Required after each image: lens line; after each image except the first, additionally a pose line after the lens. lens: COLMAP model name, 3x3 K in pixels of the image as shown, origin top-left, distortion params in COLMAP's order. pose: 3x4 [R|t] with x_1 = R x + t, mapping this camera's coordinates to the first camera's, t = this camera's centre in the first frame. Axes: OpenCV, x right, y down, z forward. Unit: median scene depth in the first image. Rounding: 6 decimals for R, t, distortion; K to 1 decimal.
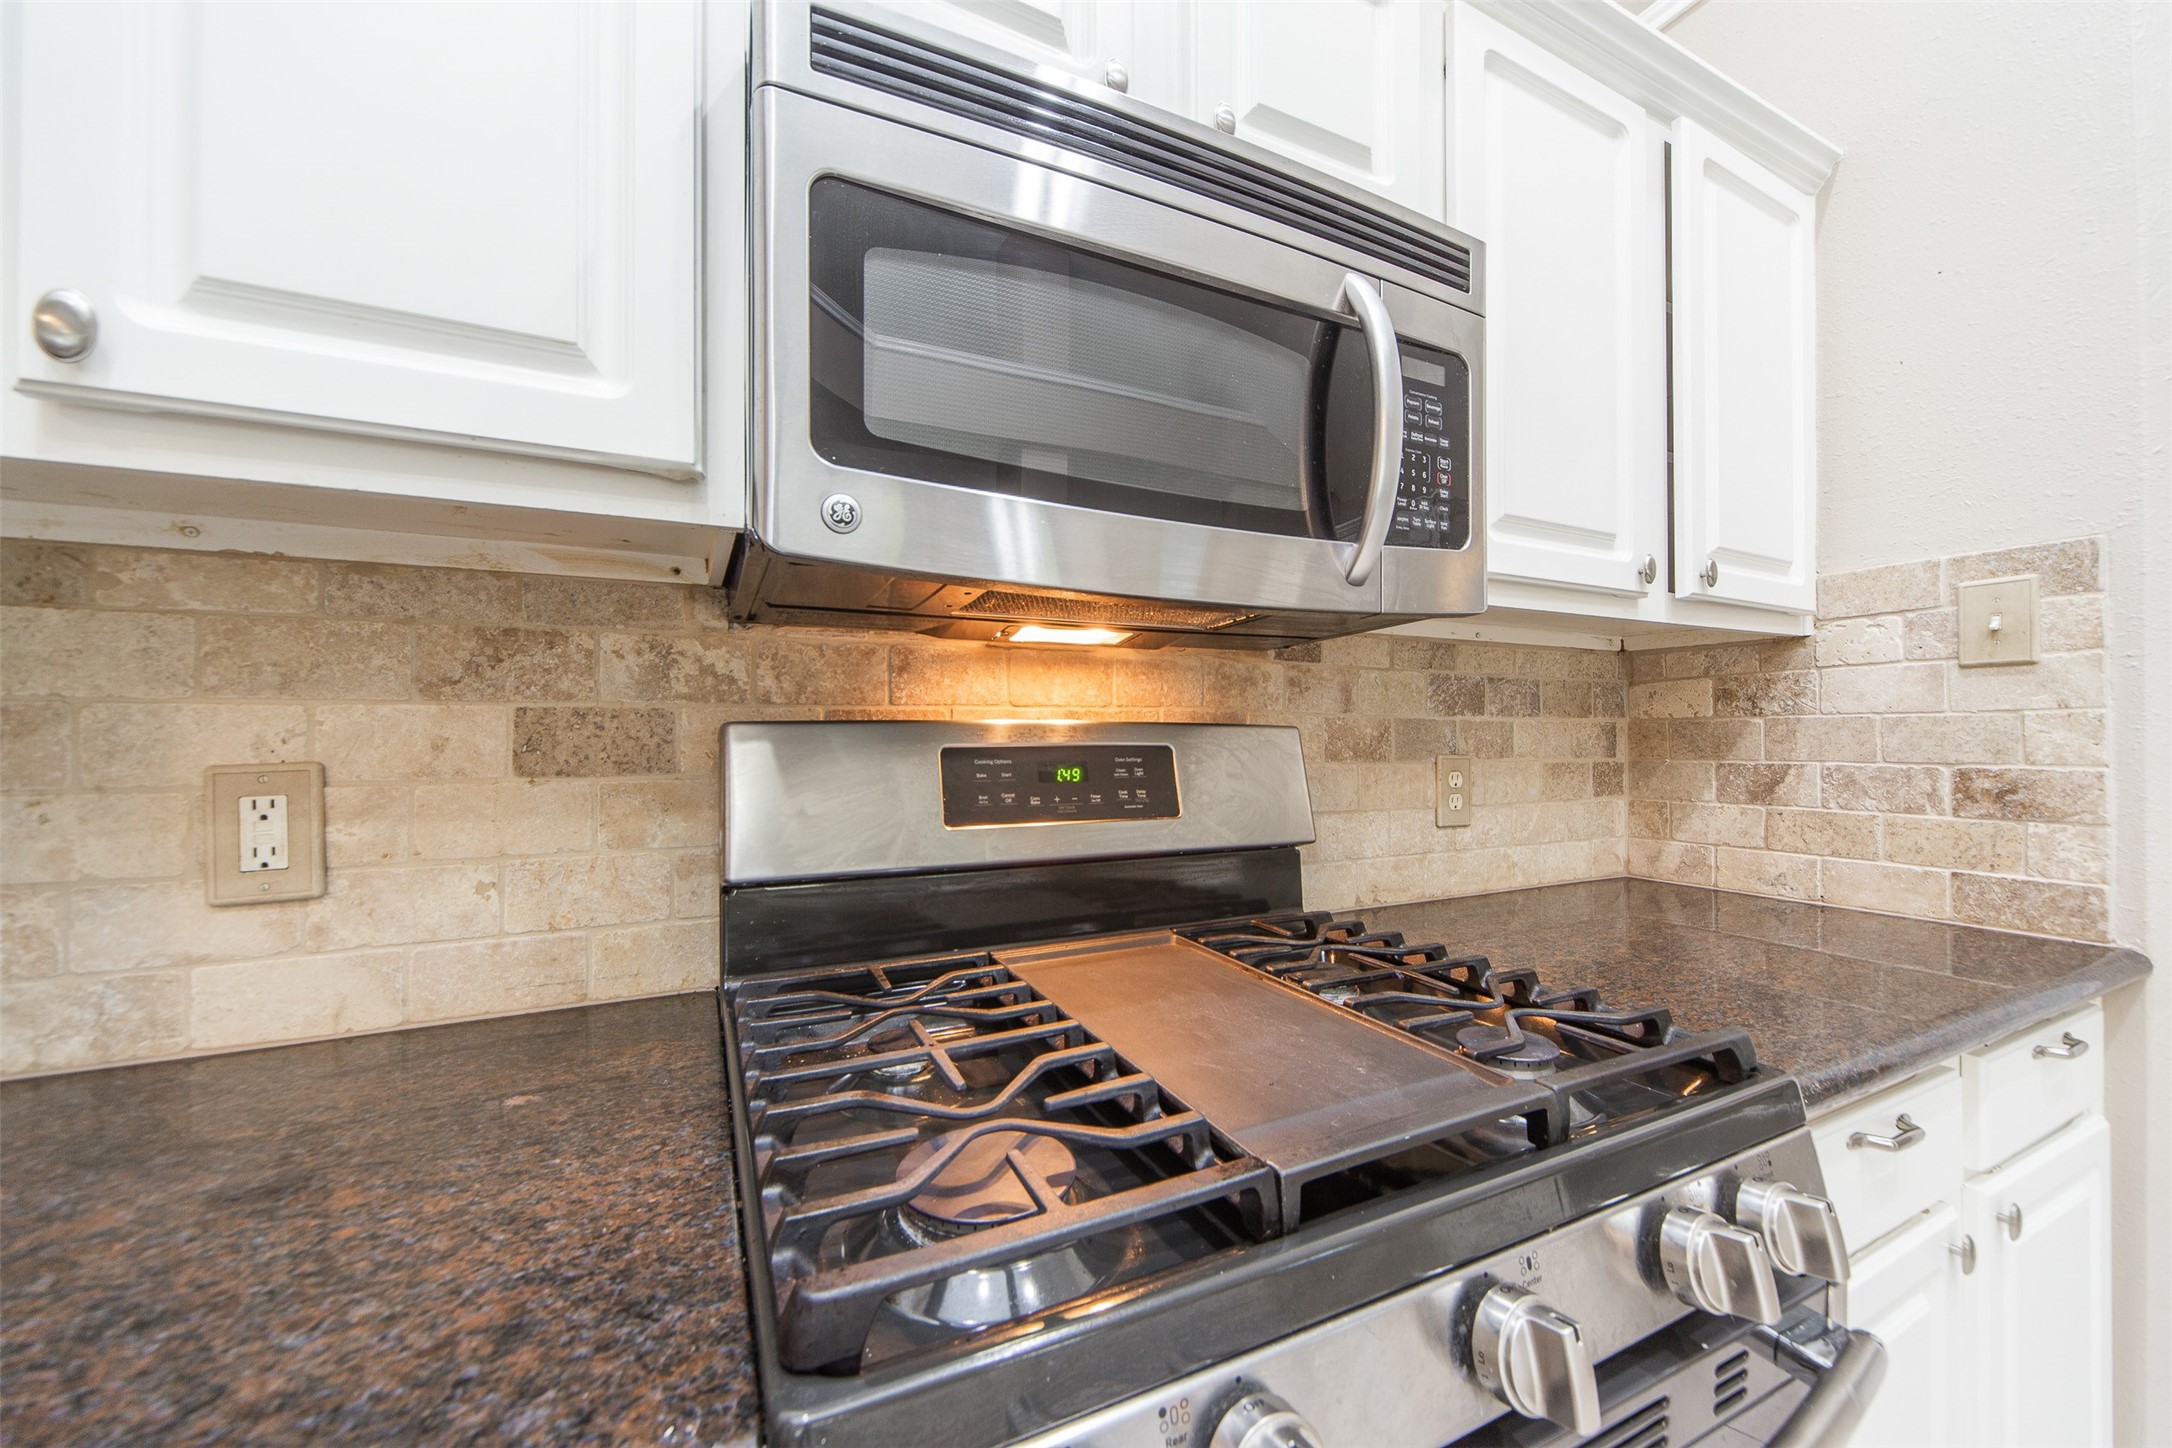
lens RADIAL K [[834.1, 0, 1089.0], [0, 834.1, 731.0], [0, 0, 1]] dist [-0.000081, -0.000003]
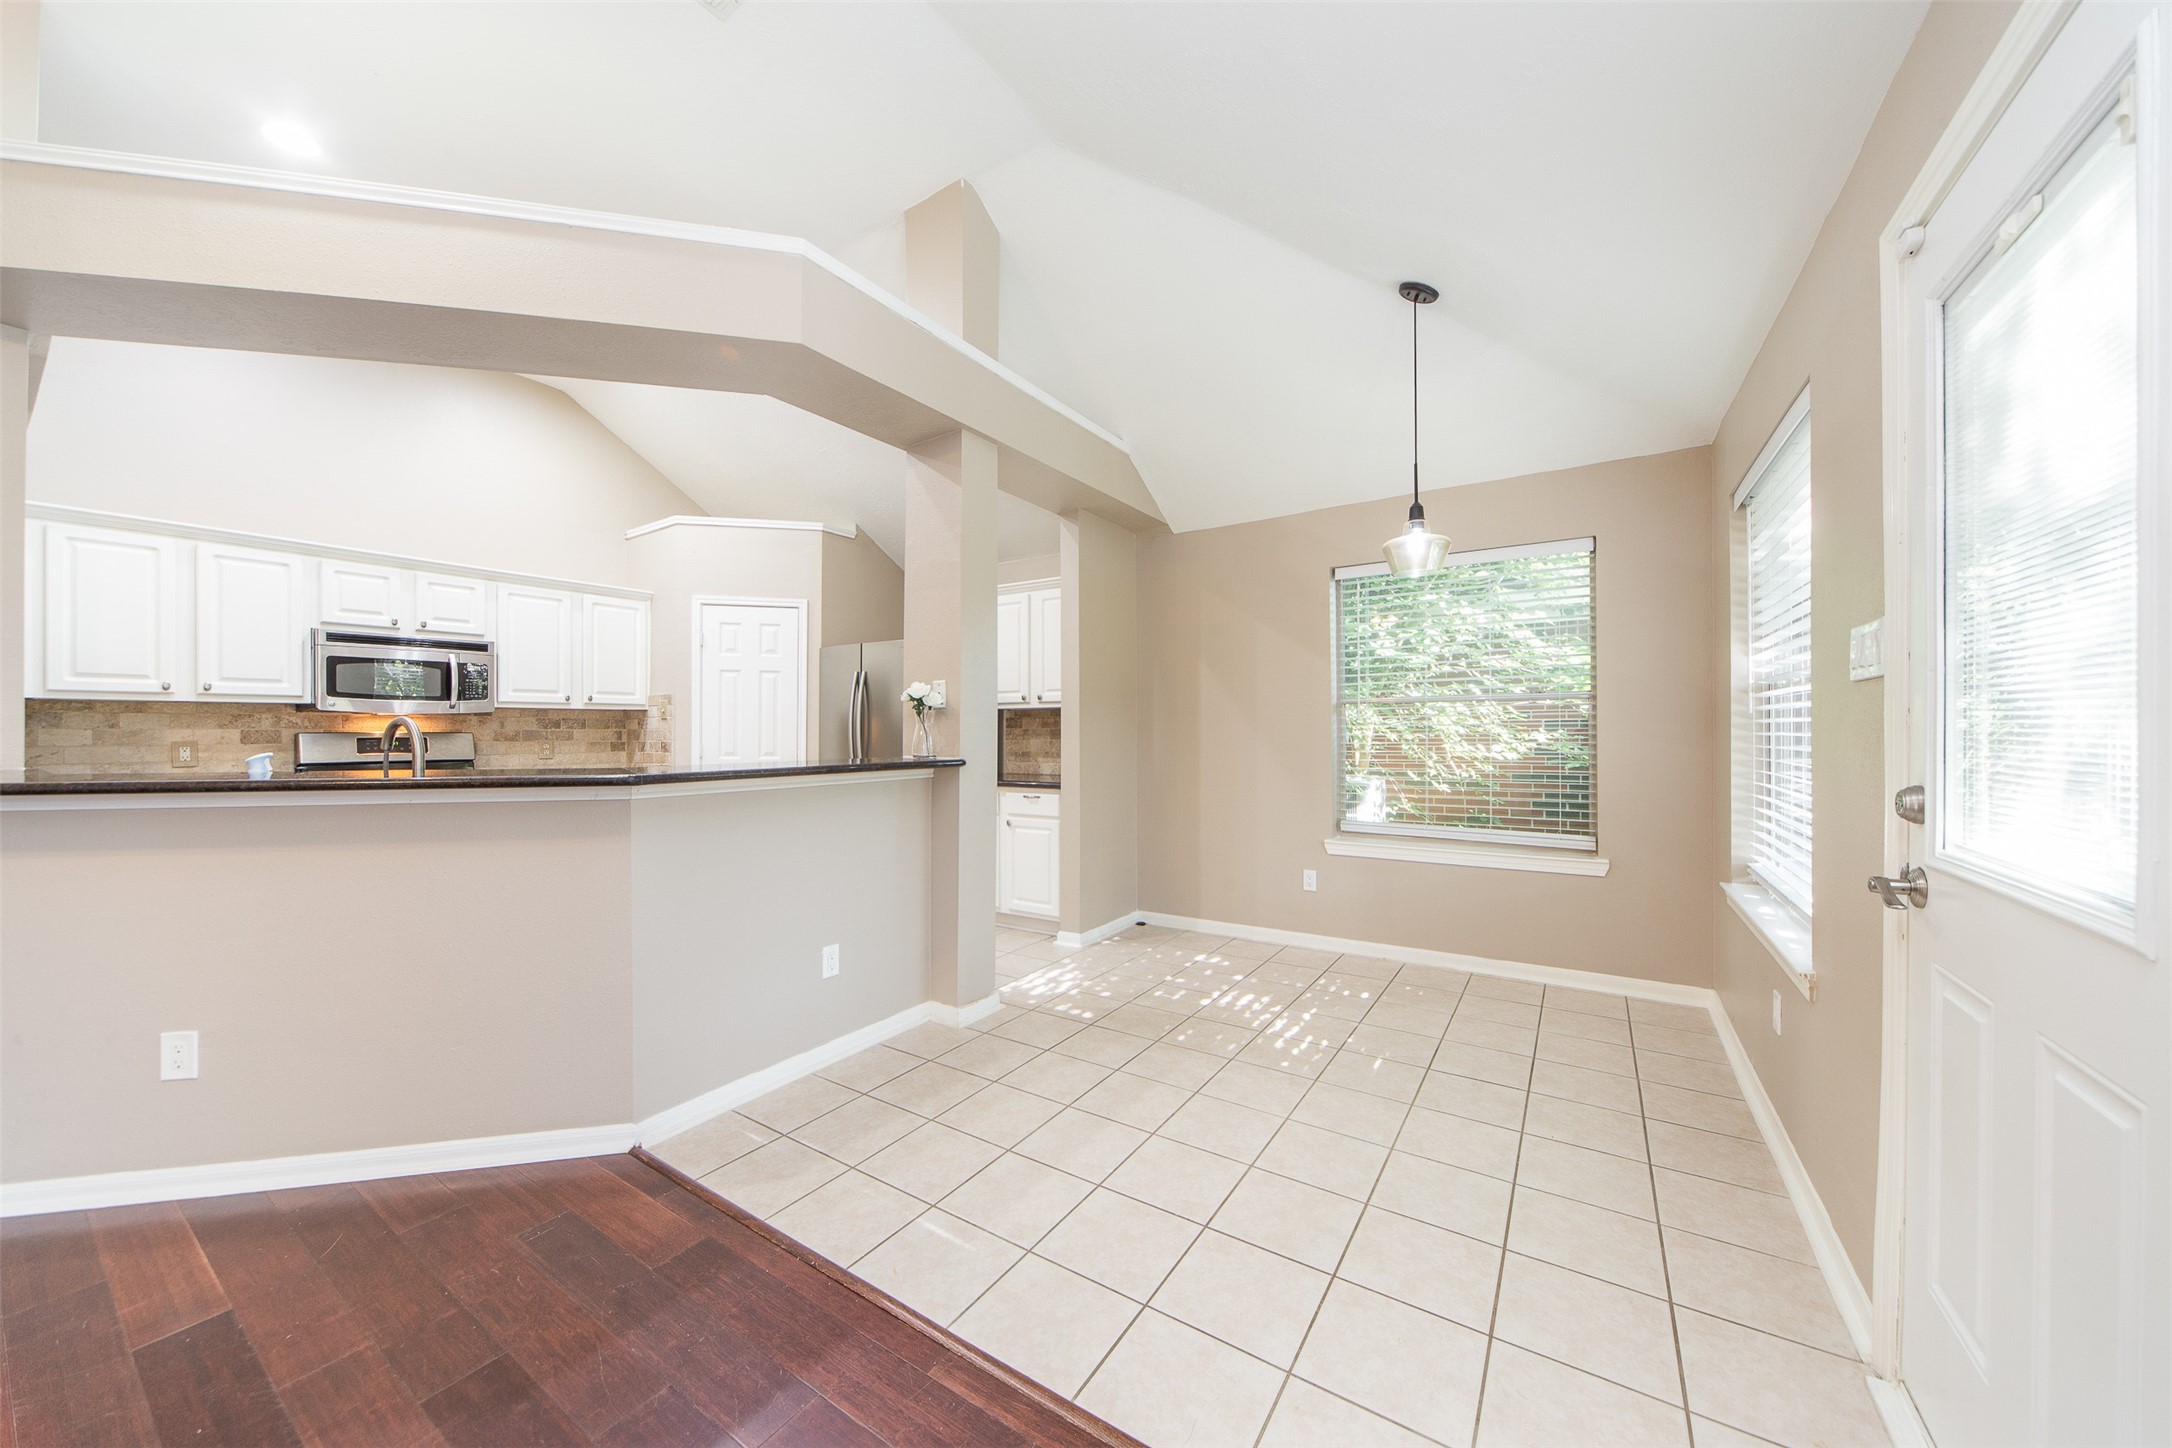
lens RADIAL K [[759.0, 0, 1081.8], [0, 759.0, 725.2], [0, 0, 1]] dist [-0.000376, -0.000005]
pose [[0.866578, 0.002523, 0.499035, 1.337443], [-0.000184, 0.999989, -0.004737, -0.034472], [-0.499041, 0.004013, 0.866569, -5.167629]]
